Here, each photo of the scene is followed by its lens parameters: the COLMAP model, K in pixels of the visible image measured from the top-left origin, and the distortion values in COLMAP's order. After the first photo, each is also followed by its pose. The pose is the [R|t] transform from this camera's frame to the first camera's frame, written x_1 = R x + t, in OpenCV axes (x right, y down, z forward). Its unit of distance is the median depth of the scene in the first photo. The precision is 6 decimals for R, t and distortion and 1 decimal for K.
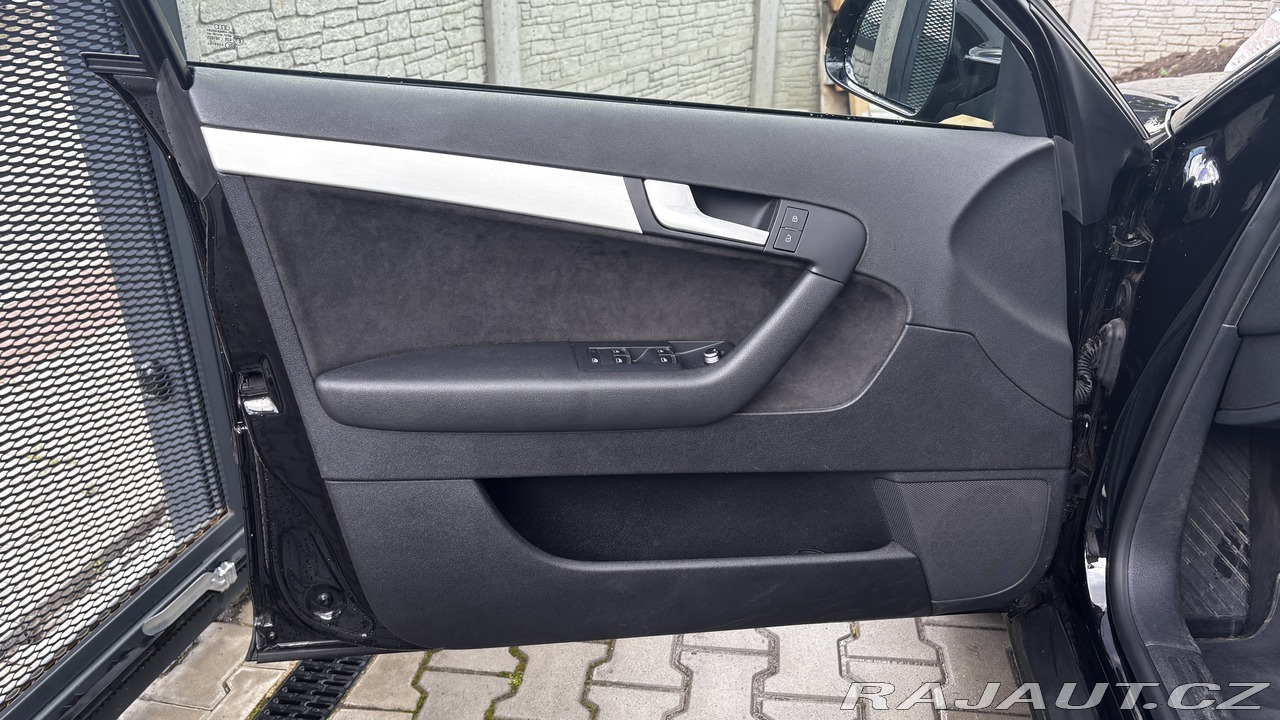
lens RADIAL K [[990.5, 0, 639.6], [0, 990.5, 362.9], [0, 0, 1]] dist [0.022414, -0.008221]
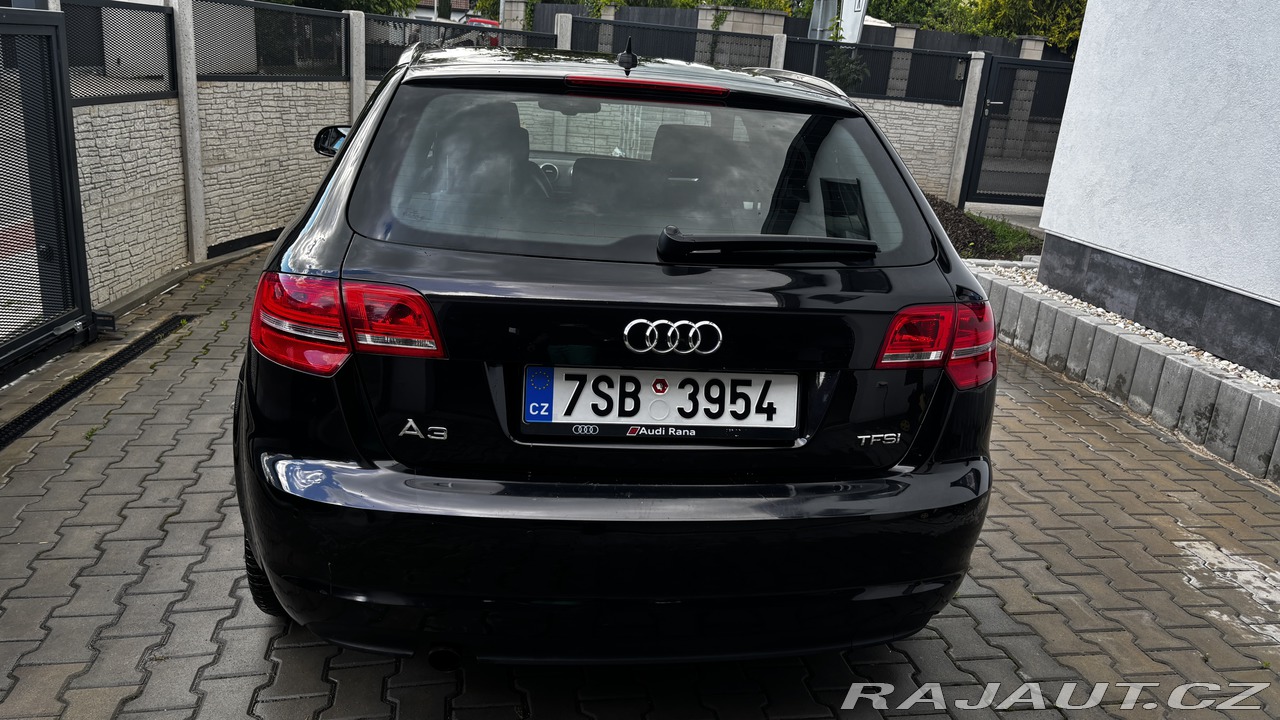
lens RADIAL K [[990.5, 0, 641.9], [0, 990.5, 358.4], [0, 0, 1]] dist [0.022414, -0.008221]
pose [[0.951694, -0.005868, 0.306991, 0.087091], [0.045372, 0.991529, -0.121704, 0.329431], [-0.303676, 0.129754, 0.943899, -0.902713]]
